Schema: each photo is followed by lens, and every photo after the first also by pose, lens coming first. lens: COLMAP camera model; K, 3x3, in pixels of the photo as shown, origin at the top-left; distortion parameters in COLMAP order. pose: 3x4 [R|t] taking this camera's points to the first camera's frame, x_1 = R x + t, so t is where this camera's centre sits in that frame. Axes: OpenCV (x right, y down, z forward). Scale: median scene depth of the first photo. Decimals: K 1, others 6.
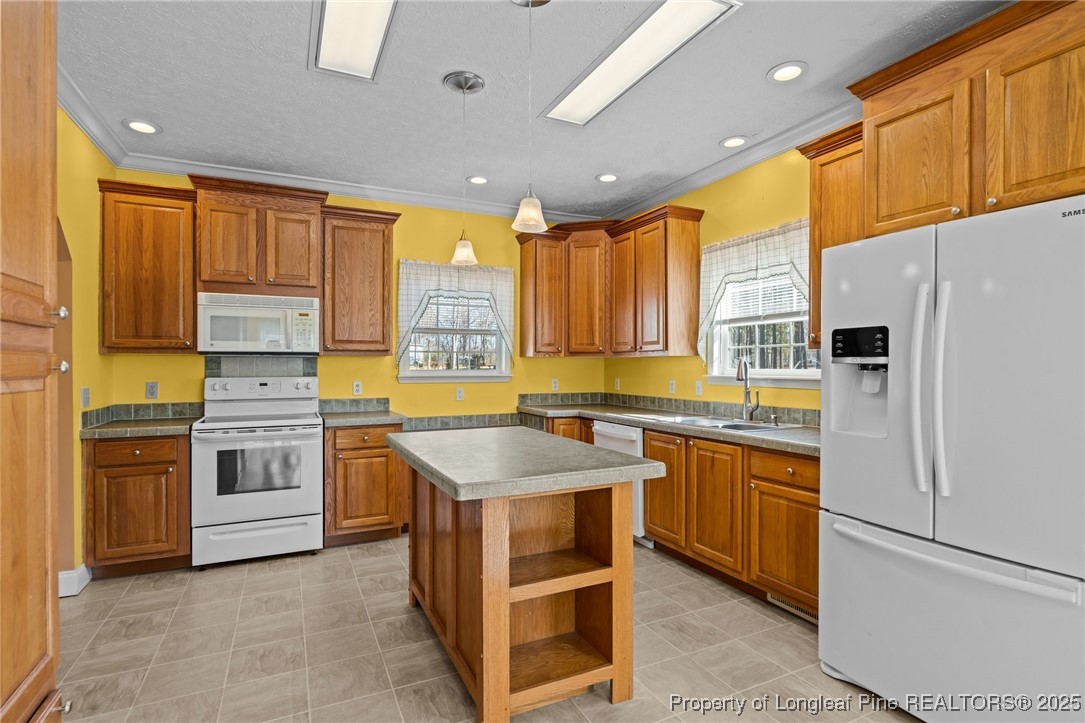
lens RADIAL K [[538.8, 0, 542.9], [0, 538.8, 361.6], [0, 0, 1]] dist [-0.024945, 0.001652]
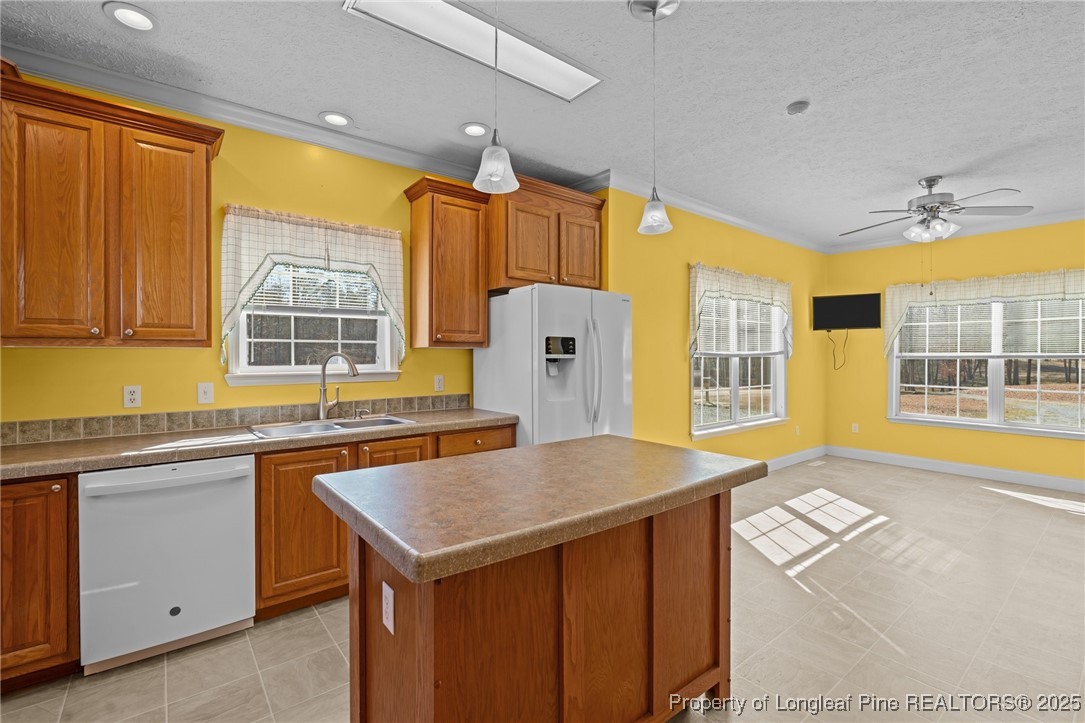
lens RADIAL K [[476.6, 0, 538.7], [0, 476.6, 357.5], [0, 0, 1]] dist [-0.011071, 0.000235]
pose [[-0.225704, 0.001647, 0.974195, -0.443485], [-0.000611, 0.999998, -0.001833, 0.002311], [-0.974196, -0.001009, -0.225702, 0.722443]]
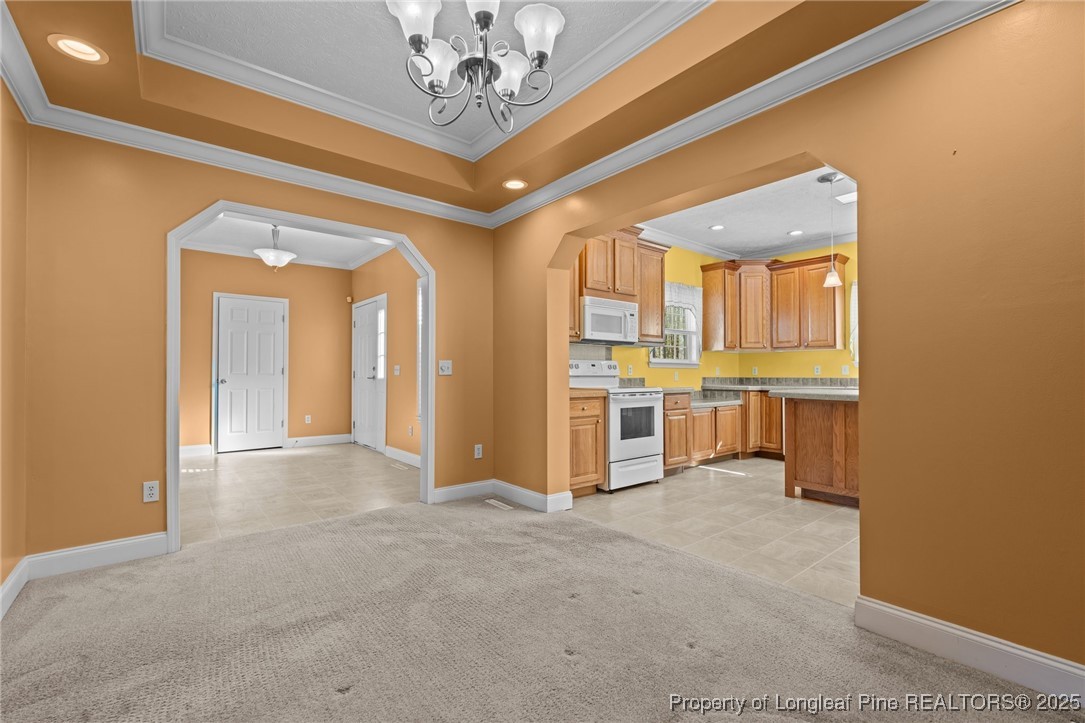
lens RADIAL K [[476.6, 0, 548.5], [0, 476.6, 362.3], [0, 0, 1]] dist [-0.011071, 0.000235]
pose [[0.973474, 0.008204, 0.228649, -0.891979], [-0.004462, 0.999848, -0.016878, 0.054863], [-0.228752, 0.015410, 0.973363, -0.157111]]
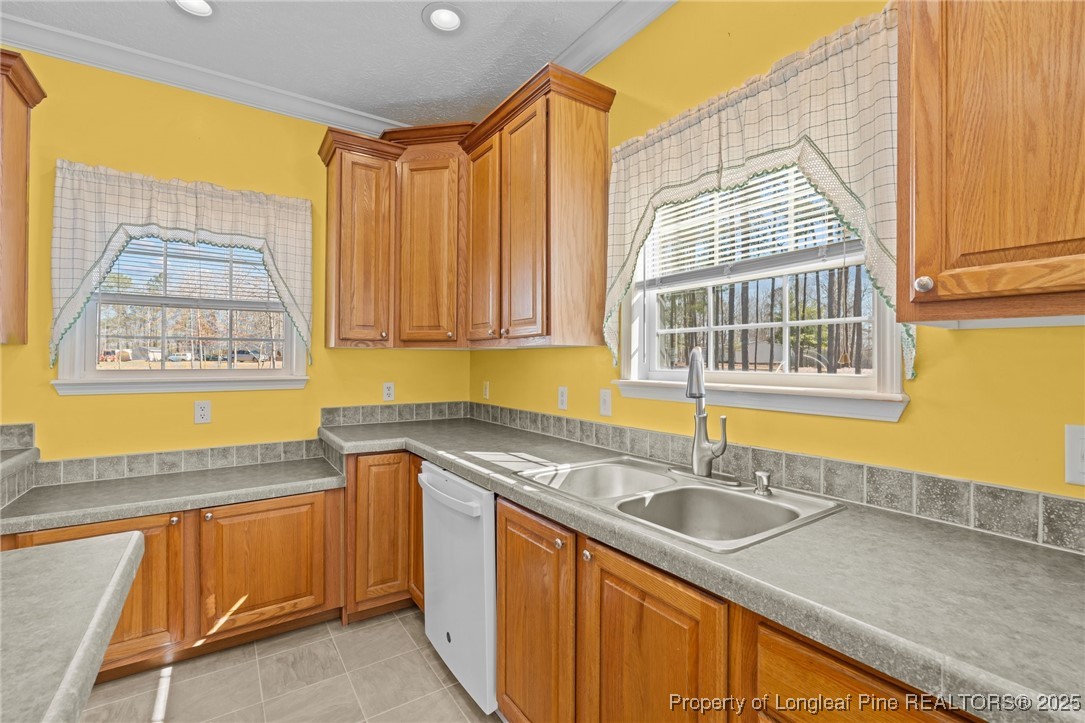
lens RADIAL K [[476.6, 0, 547.9], [0, 476.6, 355.5], [0, 0, 1]] dist [-0.011071, 0.000235]
pose [[0.987060, 0.002051, 0.160336, 0.151000], [-0.001947, 0.999998, -0.000807, 0.000041], [-0.160337, 0.000484, 0.987062, 0.519627]]
